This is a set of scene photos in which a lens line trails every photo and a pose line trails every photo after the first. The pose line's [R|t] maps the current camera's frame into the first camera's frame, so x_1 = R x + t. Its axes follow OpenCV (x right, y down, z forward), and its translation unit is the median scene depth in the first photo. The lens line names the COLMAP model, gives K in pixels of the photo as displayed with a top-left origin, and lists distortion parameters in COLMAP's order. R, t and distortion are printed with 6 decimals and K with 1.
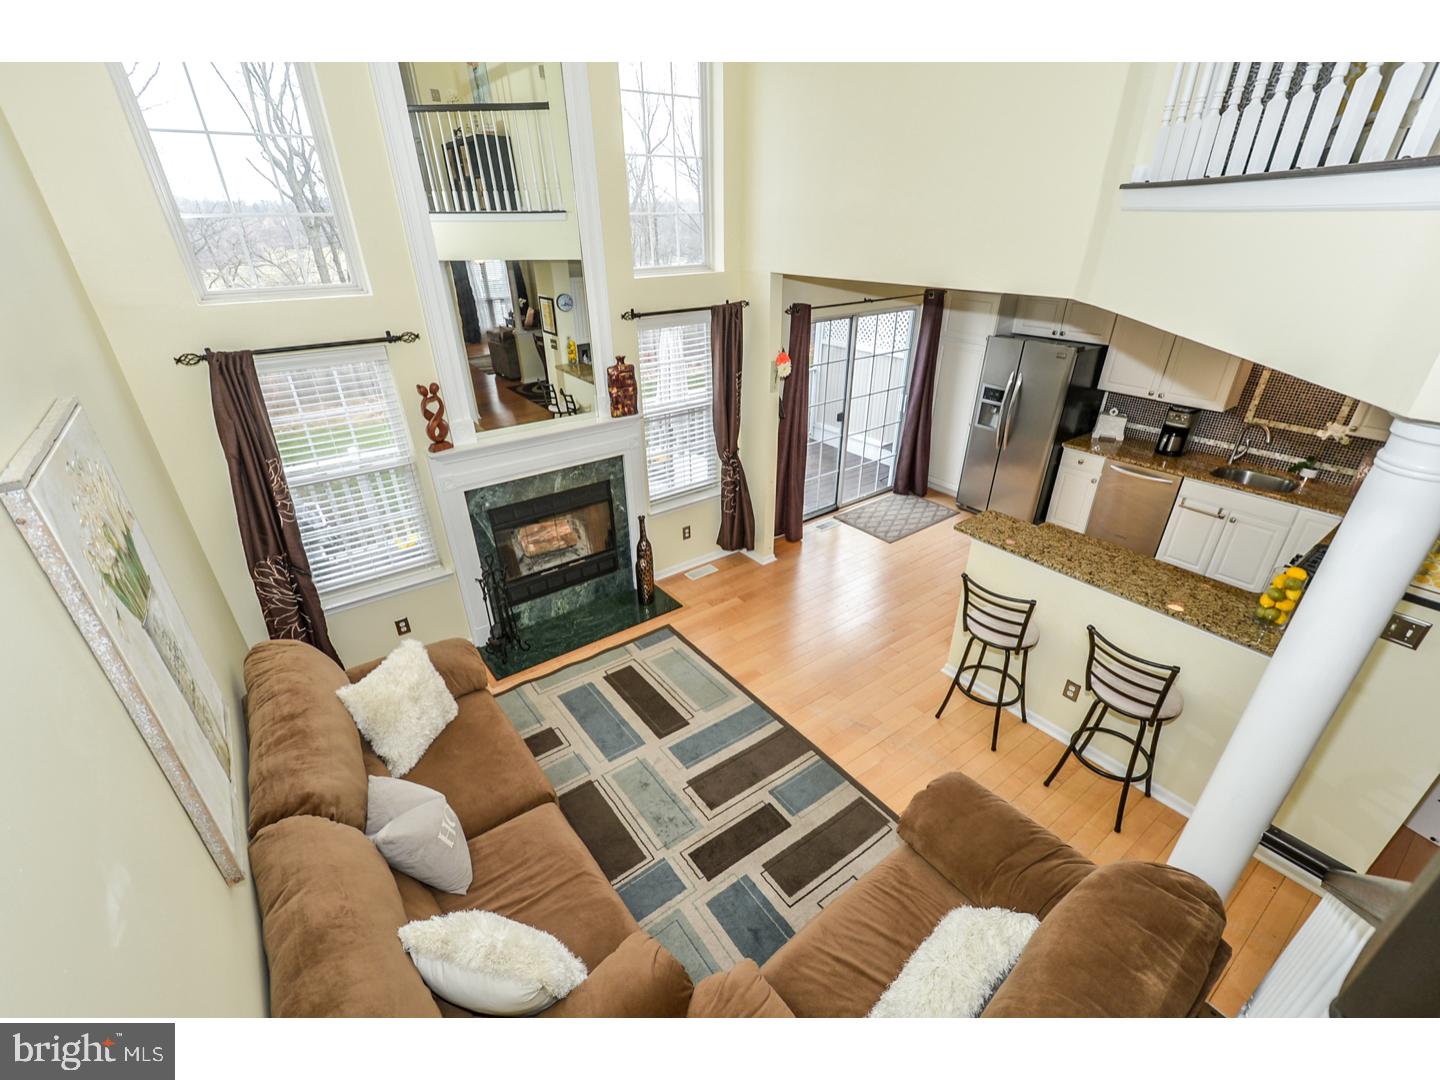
lens RADIAL K [[630.5, 0, 726.1], [0, 630.5, 554.1], [0, 0, 1]] dist [0.003823, -0.000049]
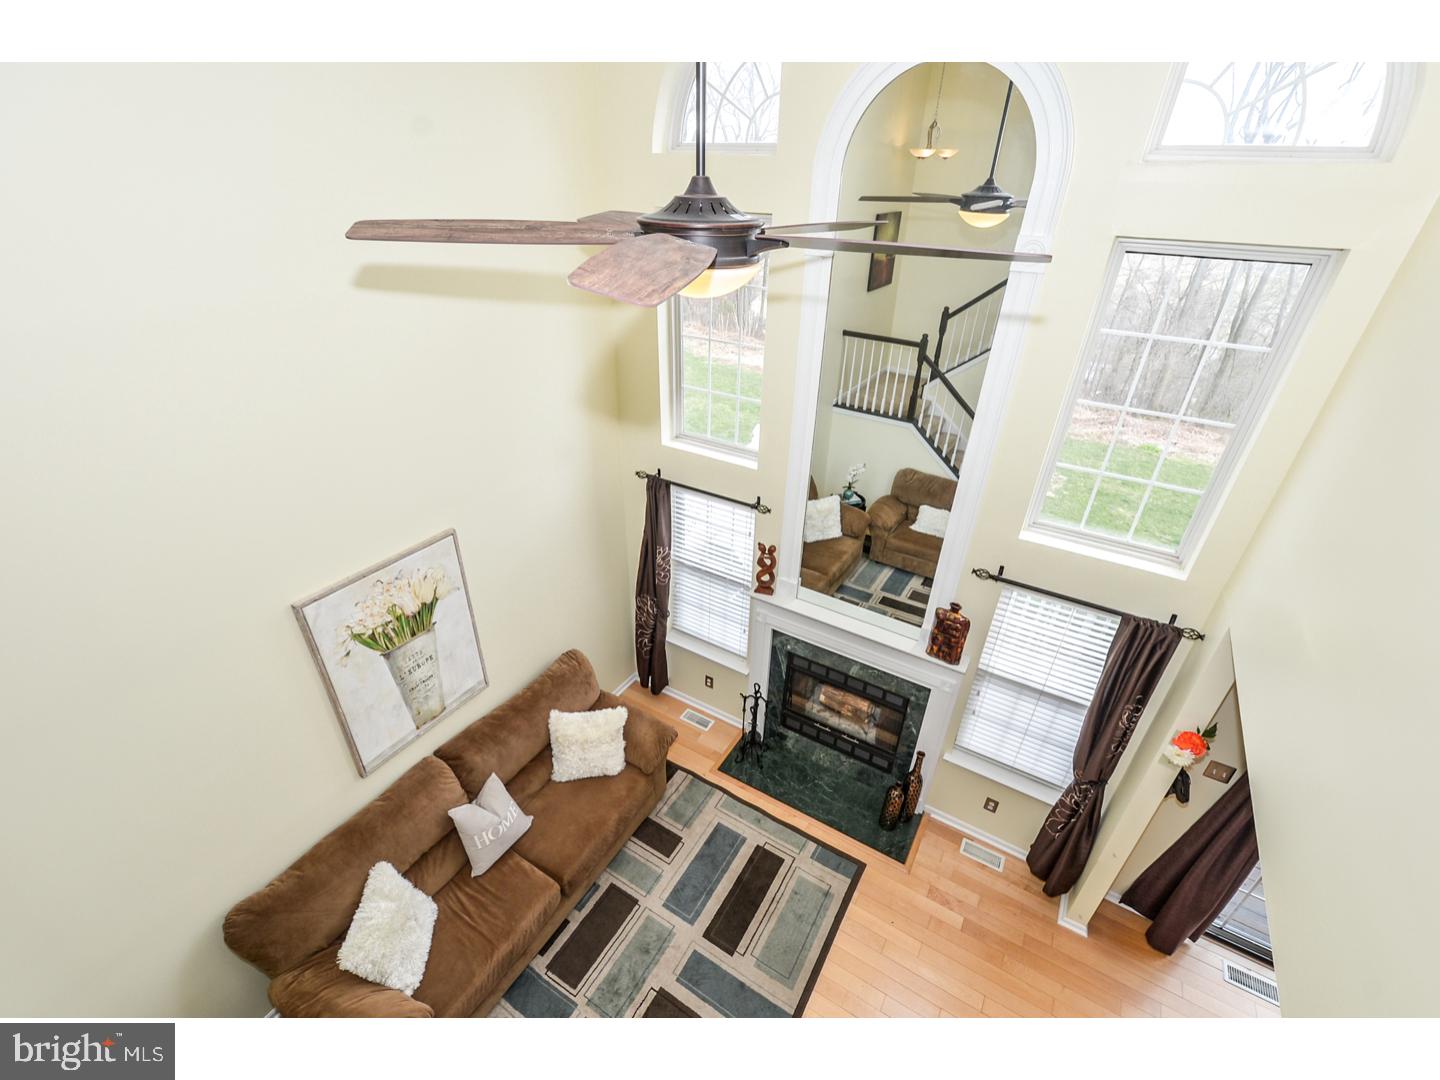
lens RADIAL K [[629.4, 0, 721.4], [0, 629.4, 546.1], [0, 0, 1]] dist [0.004130, 0.000229]
pose [[0.372537, 0.494486, -0.785303, 0.349097], [-0.465172, 0.831731, 0.303049, -0.493430], [0.803014, 0.252404, 0.539871, 0.257669]]
